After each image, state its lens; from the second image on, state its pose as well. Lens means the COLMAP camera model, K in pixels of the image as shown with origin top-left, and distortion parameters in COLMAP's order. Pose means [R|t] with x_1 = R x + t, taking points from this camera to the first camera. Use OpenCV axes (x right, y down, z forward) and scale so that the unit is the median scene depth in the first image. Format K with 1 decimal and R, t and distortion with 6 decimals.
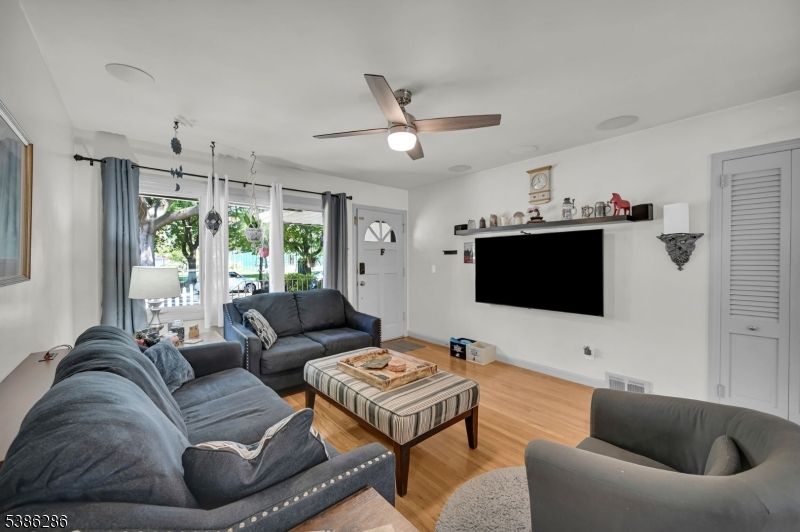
lens RADIAL K [[319.6, 0, 402.2], [0, 319.6, 265.0], [0, 0, 1]] dist [-0.000217, -0.000175]
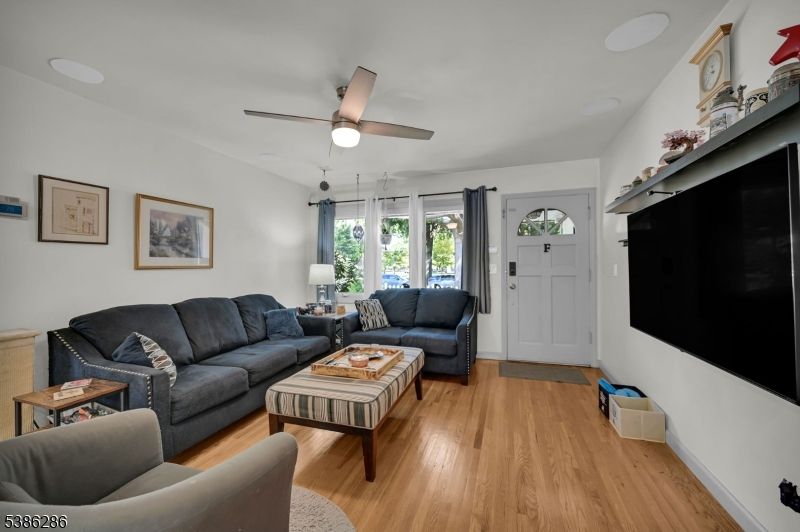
lens RADIAL K [[322.8, 0, 395.0], [0, 322.8, 266.3], [0, 0, 1]] dist [-0.000306, 0.000020]
pose [[0.497868, -0.003727, -0.867245, 0.611942], [-0.007761, 0.999932, -0.008753, 0.018923], [0.867218, 0.011088, 0.497805, 0.399410]]
